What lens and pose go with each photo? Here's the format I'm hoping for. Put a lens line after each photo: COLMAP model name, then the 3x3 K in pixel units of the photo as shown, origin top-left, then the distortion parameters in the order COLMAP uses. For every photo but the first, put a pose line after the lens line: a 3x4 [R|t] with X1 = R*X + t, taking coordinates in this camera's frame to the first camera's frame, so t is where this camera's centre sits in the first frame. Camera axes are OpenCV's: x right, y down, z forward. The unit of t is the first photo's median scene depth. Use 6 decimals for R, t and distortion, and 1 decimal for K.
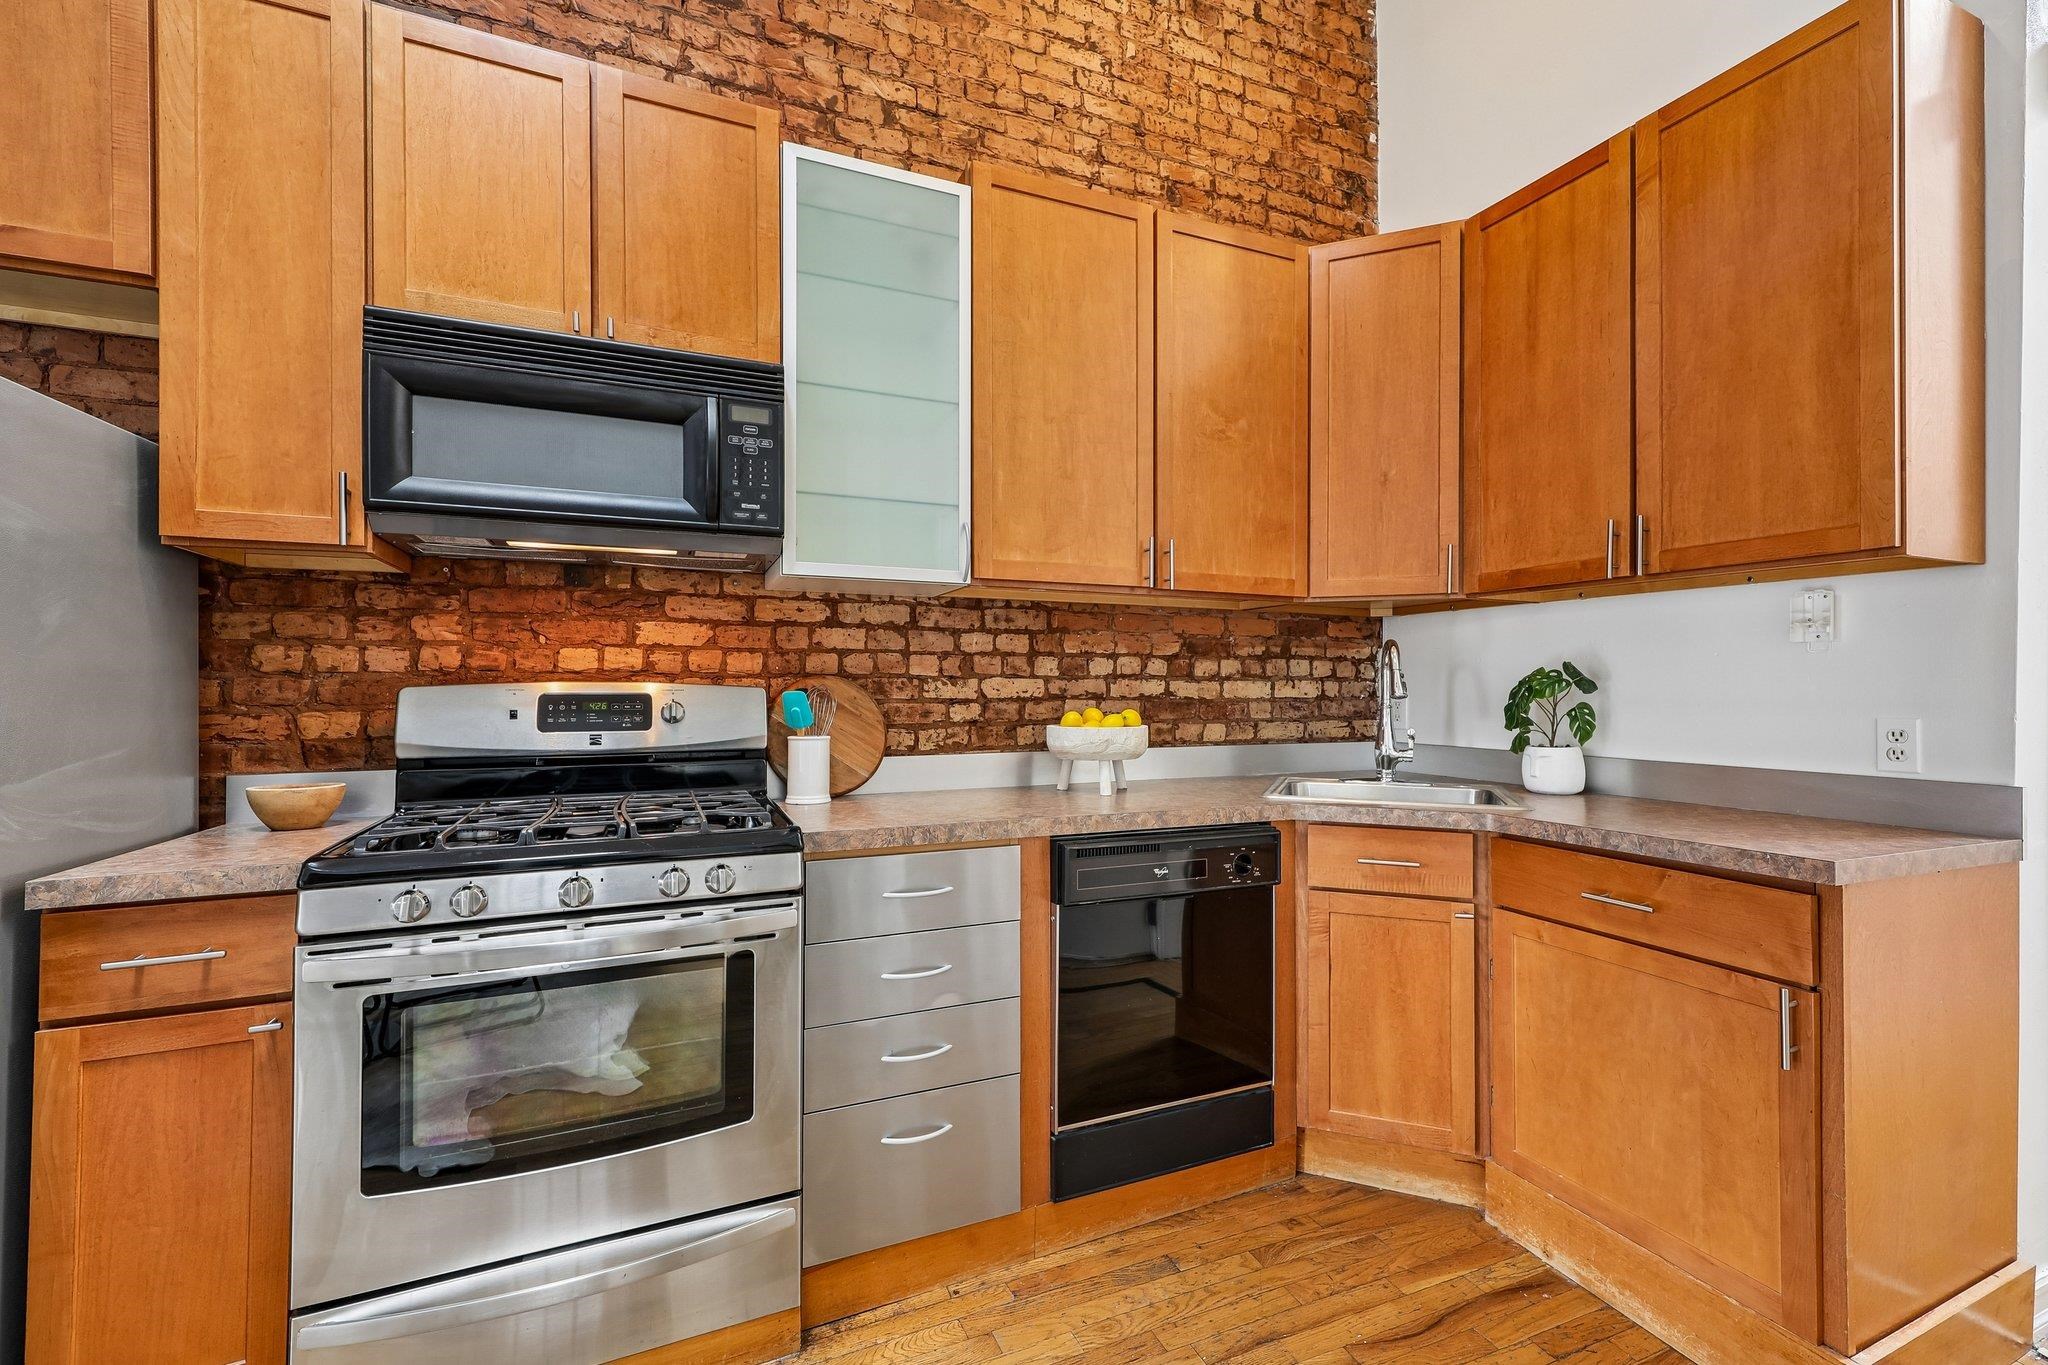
lens RADIAL K [[862.4, 0, 1026.7], [0, 862.4, 681.7], [0, 0, 1]] dist [0.008661, -0.000572]
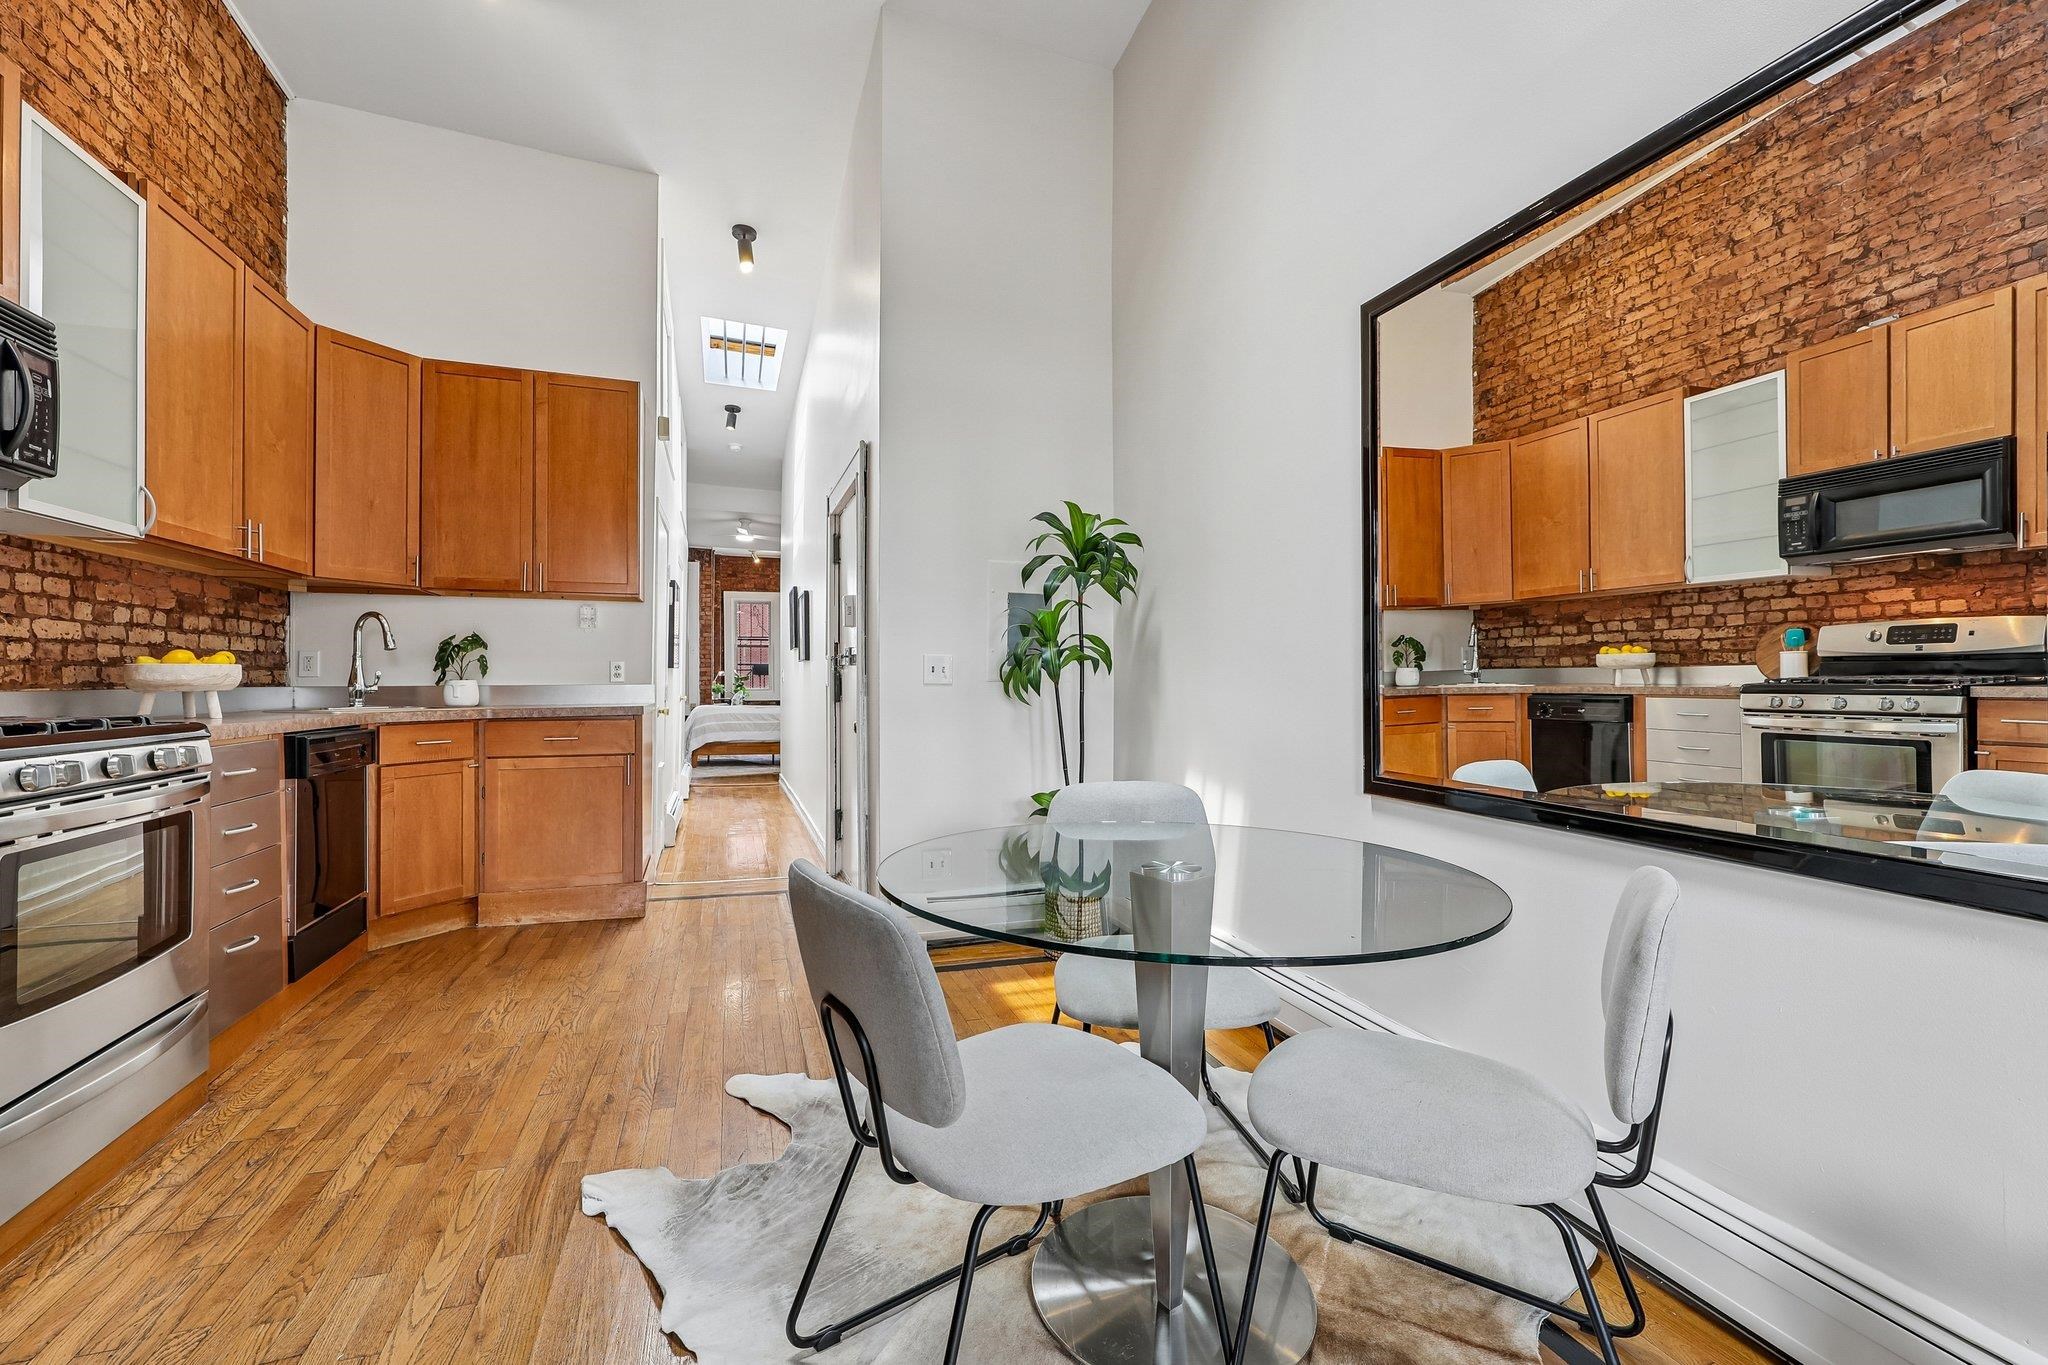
lens RADIAL K [[842.6, 0, 1020.2], [0, 842.6, 669.6], [0, 0, 1]] dist [0.001372, 0.000187]
pose [[0.081202, 0.008140, 0.996664, -0.998231], [-0.003456, 0.999963, -0.007885, 0.063450], [-0.996692, -0.002805, 0.081227, -0.259078]]
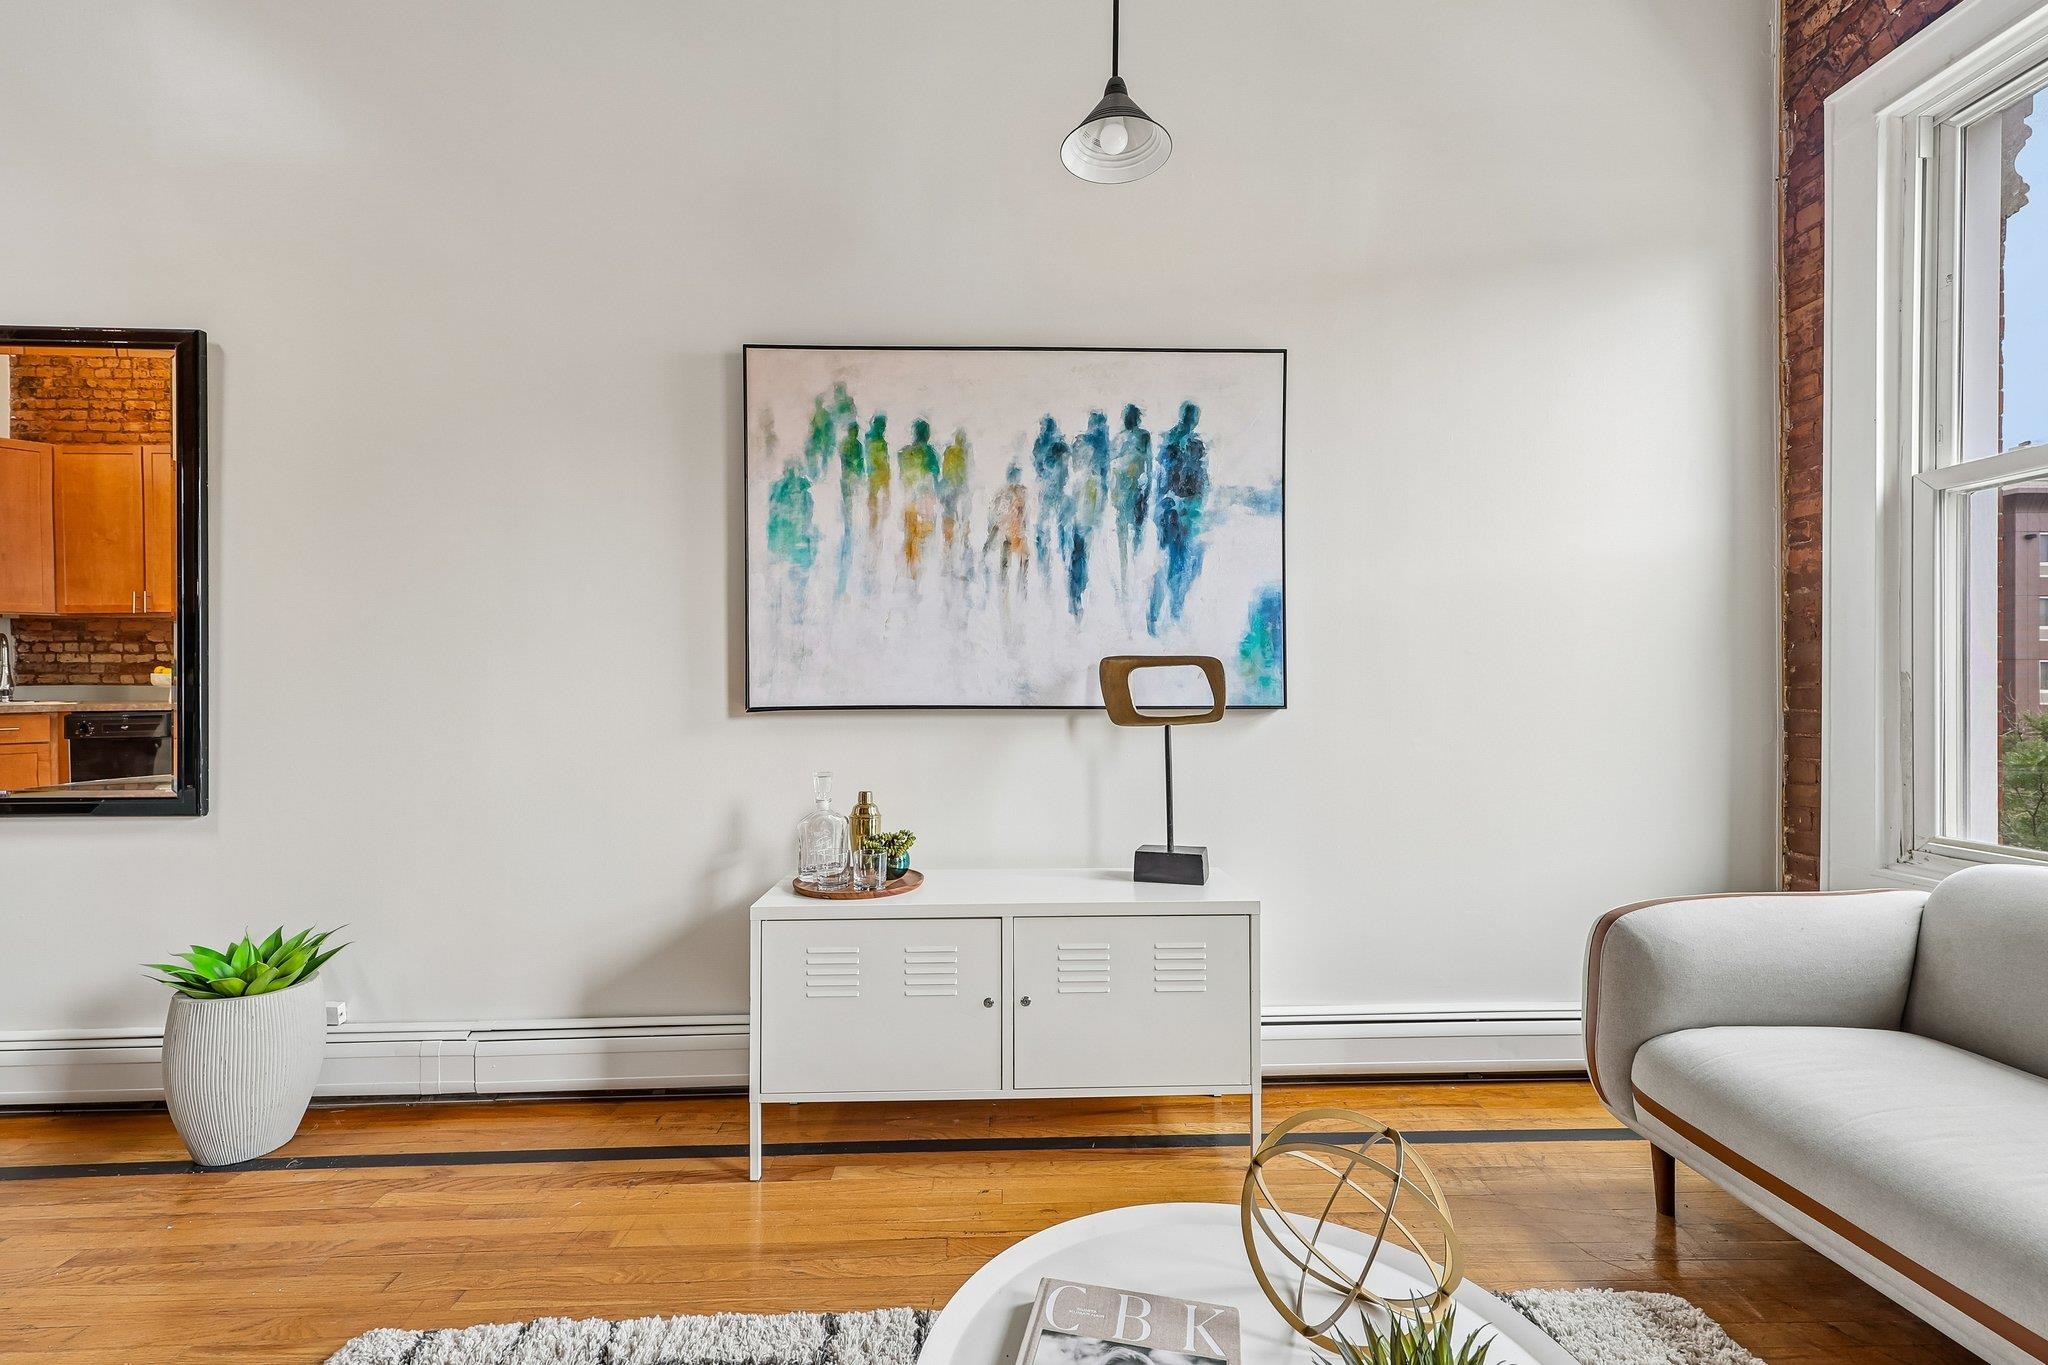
lens RADIAL K [[880.1, 0, 1018.3], [0, 880.1, 688.3], [0, 0, 1]] dist [0.011837, 0.000433]
pose [[-0.929221, 0.001138, 0.369522, -1.747715], [-0.002952, 0.999941, -0.010501, 0.061175], [-0.369512, -0.010848, -0.929163, -0.192412]]
